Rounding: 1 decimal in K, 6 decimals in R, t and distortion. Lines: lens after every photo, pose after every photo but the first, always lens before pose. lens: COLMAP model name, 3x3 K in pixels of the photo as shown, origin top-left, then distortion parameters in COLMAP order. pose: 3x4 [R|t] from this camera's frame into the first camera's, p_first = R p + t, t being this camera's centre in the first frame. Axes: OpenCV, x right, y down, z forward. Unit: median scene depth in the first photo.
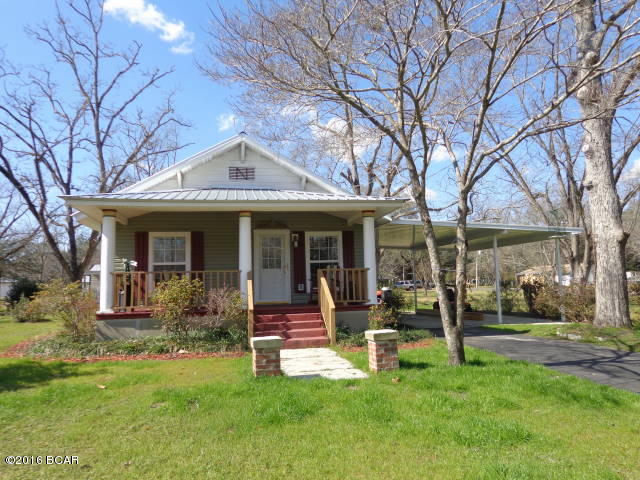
lens RADIAL K [[450.1, 0, 316.8], [0, 450.1, 233.3], [0, 0, 1]] dist [-0.000055, 0.002299]
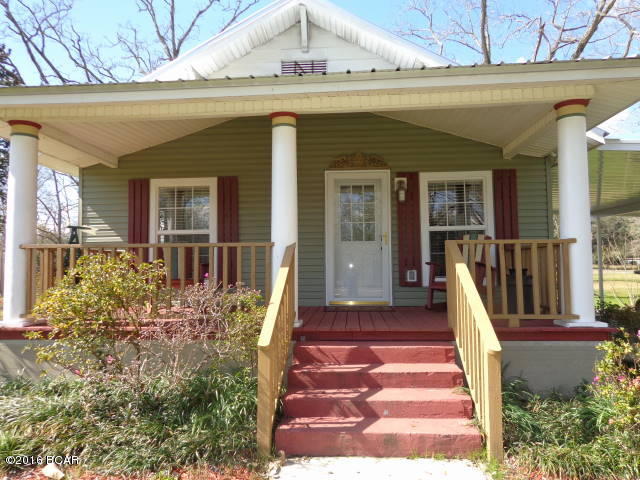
lens RADIAL K [[445.8, 0, 320.0], [0, 445.8, 240.0], [0, 0, 1]] dist [-0.002317, 0.000869]
pose [[0.966761, 0.001626, -0.255677, -0.005149], [0.015684, 0.997719, 0.065651, 0.040811], [0.255201, -0.067479, 0.964530, 0.466485]]
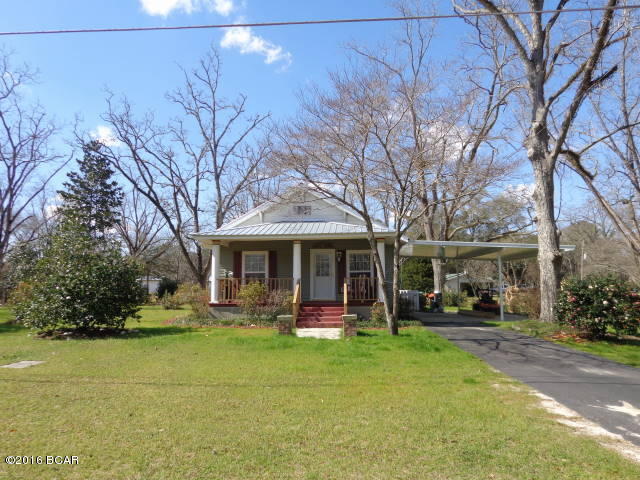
lens RADIAL K [[450.1, 0, 316.8], [0, 450.1, 233.3], [0, 0, 1]] dist [-0.000055, 0.002299]
pose [[0.969556, -0.011850, -0.244581, 0.237418], [0.011569, 0.999930, -0.002584, -0.055587], [0.244595, -0.000324, 0.969625, -0.401171]]
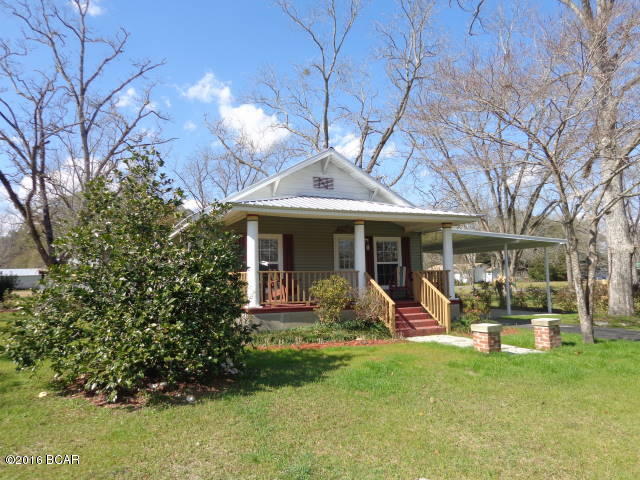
lens RADIAL K [[450.6, 0, 311.7], [0, 450.6, 239.4], [0, 0, 1]] dist [-0.003169, -0.004092]
pose [[0.974995, 0.028176, 0.220432, -0.444897], [-0.033311, 0.999253, 0.019613, -0.015185], [-0.219715, -0.026466, 0.975205, -0.090365]]
